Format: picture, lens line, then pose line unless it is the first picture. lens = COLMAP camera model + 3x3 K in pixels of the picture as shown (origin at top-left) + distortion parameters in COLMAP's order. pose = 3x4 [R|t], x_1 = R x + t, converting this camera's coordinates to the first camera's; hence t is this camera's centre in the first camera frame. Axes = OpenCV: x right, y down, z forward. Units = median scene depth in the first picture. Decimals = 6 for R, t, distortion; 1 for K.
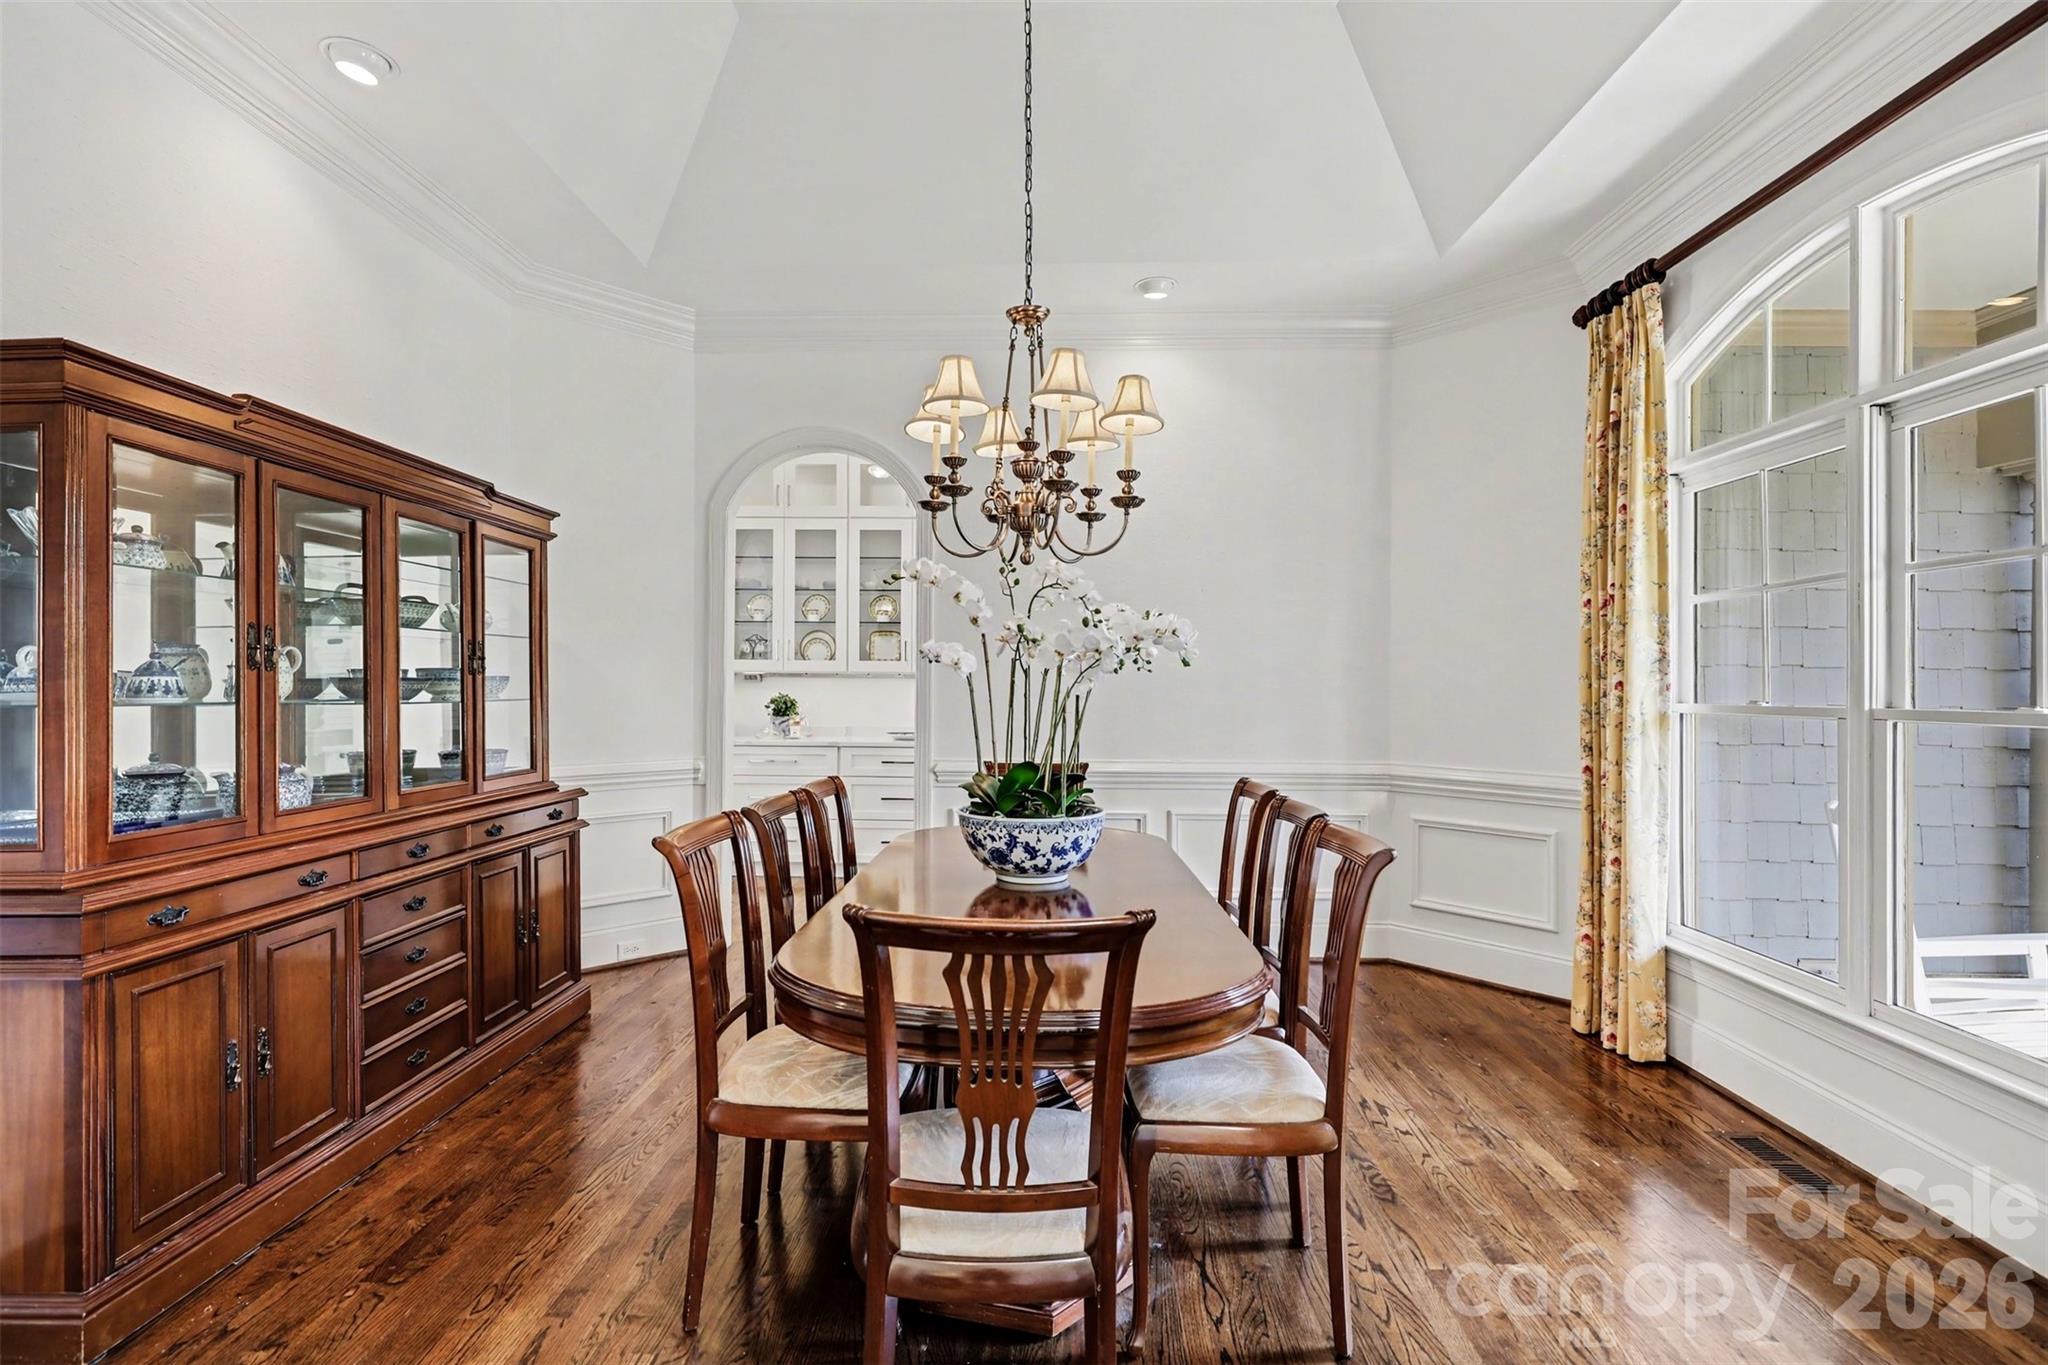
lens RADIAL K [[944.5, 0, 1015.9], [0, 944.5, 670.5], [0, 0, 1]] dist [0.000013, 0.001071]
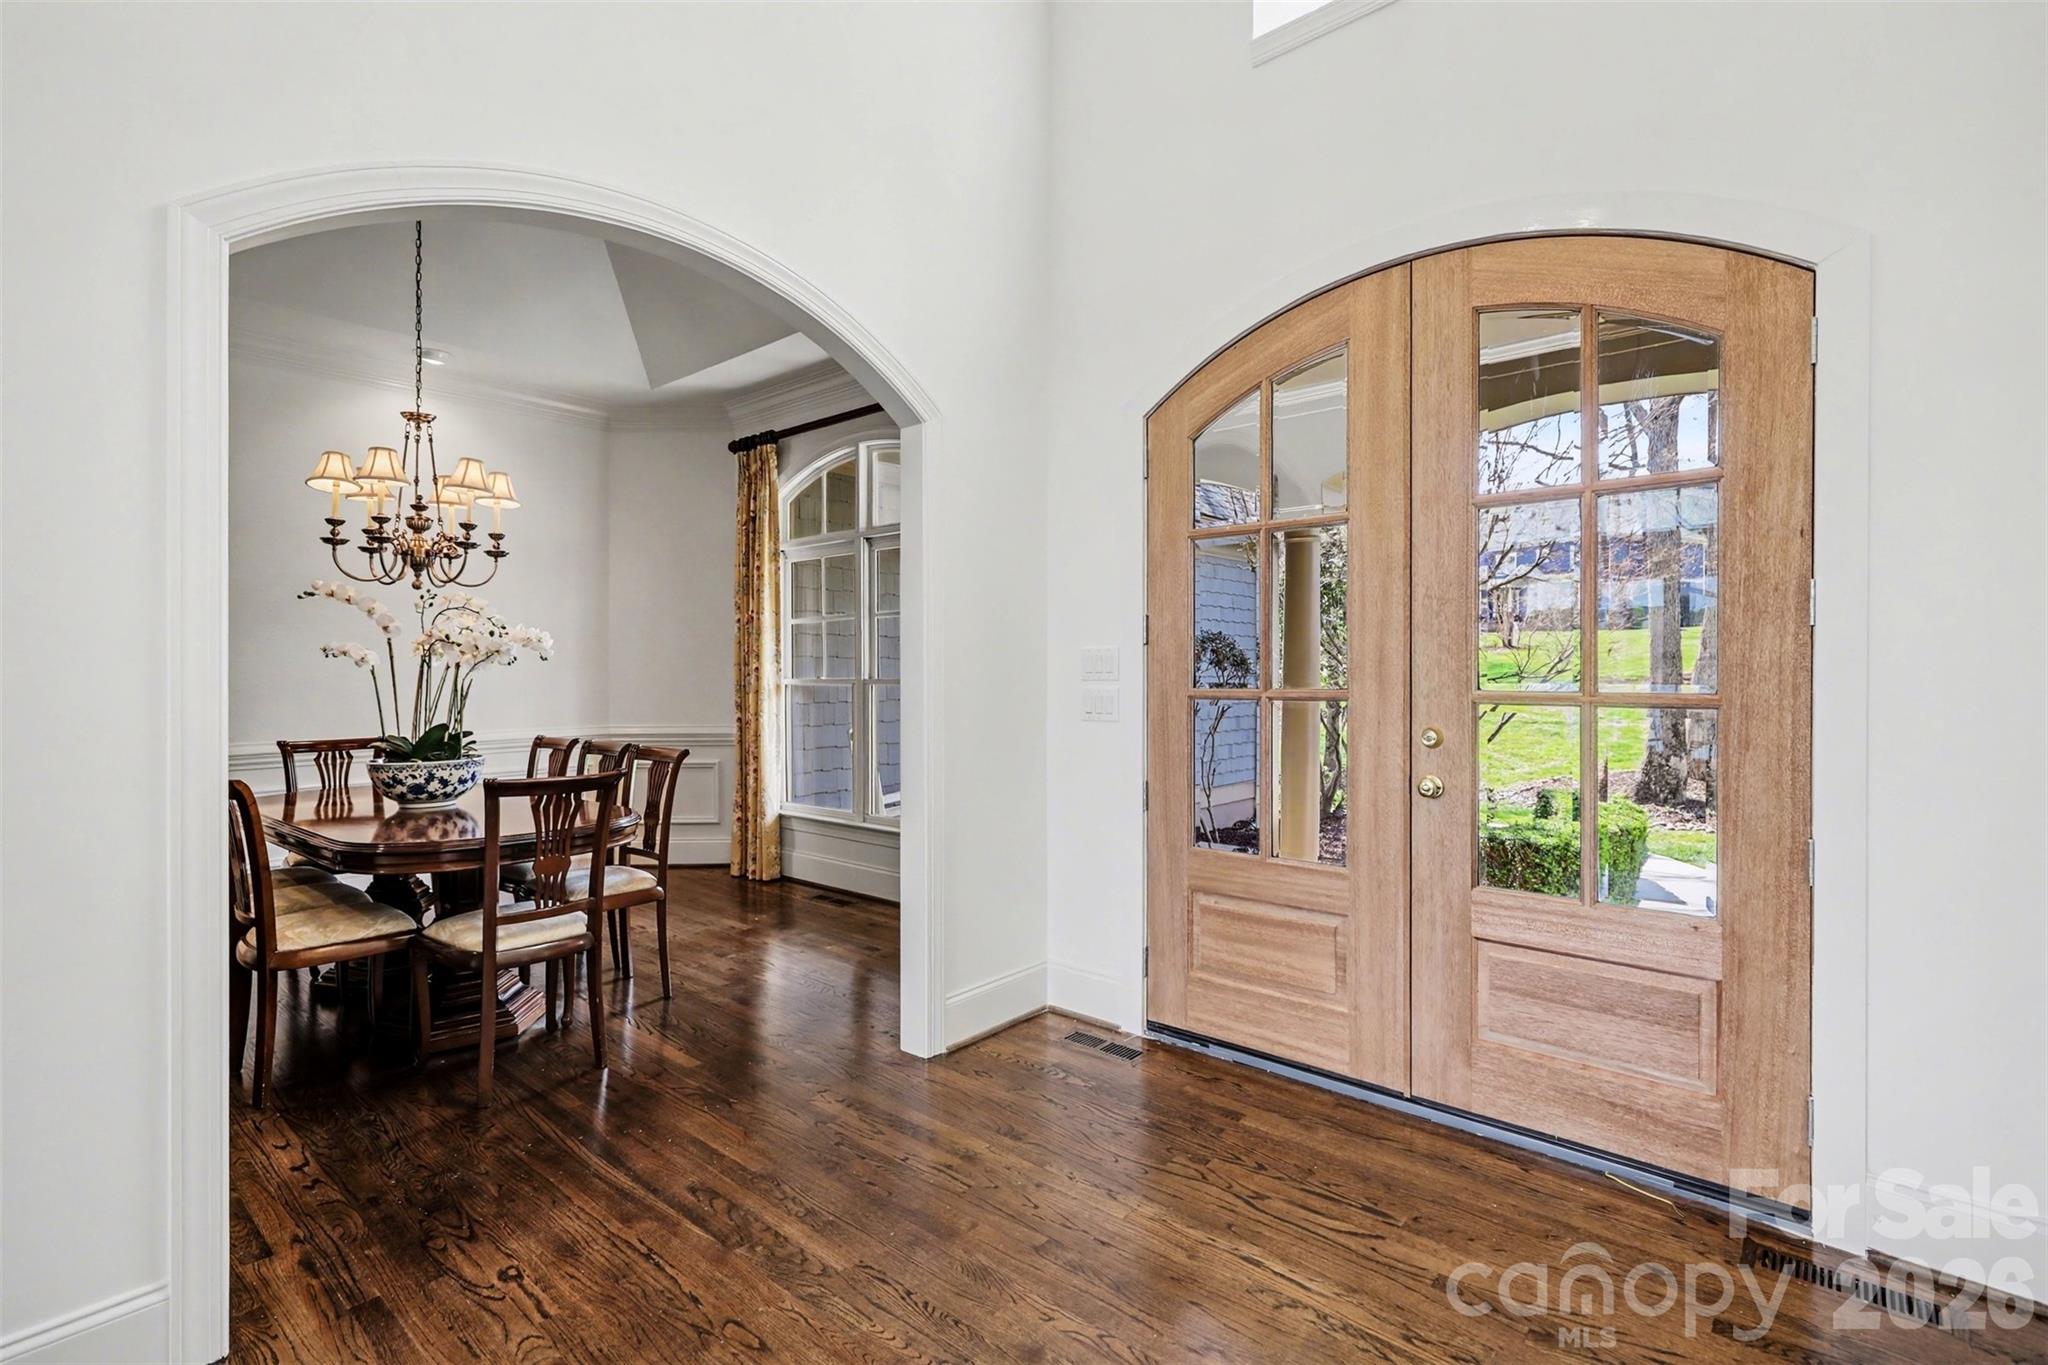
lens RADIAL K [[944.5, 0, 1023.8], [0, 944.5, 674.9], [0, 0, 1]] dist [0.000013, 0.001071]
pose [[0.628594, -0.015277, 0.777584, -0.415241], [-0.000676, 0.999796, 0.020189, -0.009676], [-0.777734, -0.013216, 0.628455, -0.489017]]
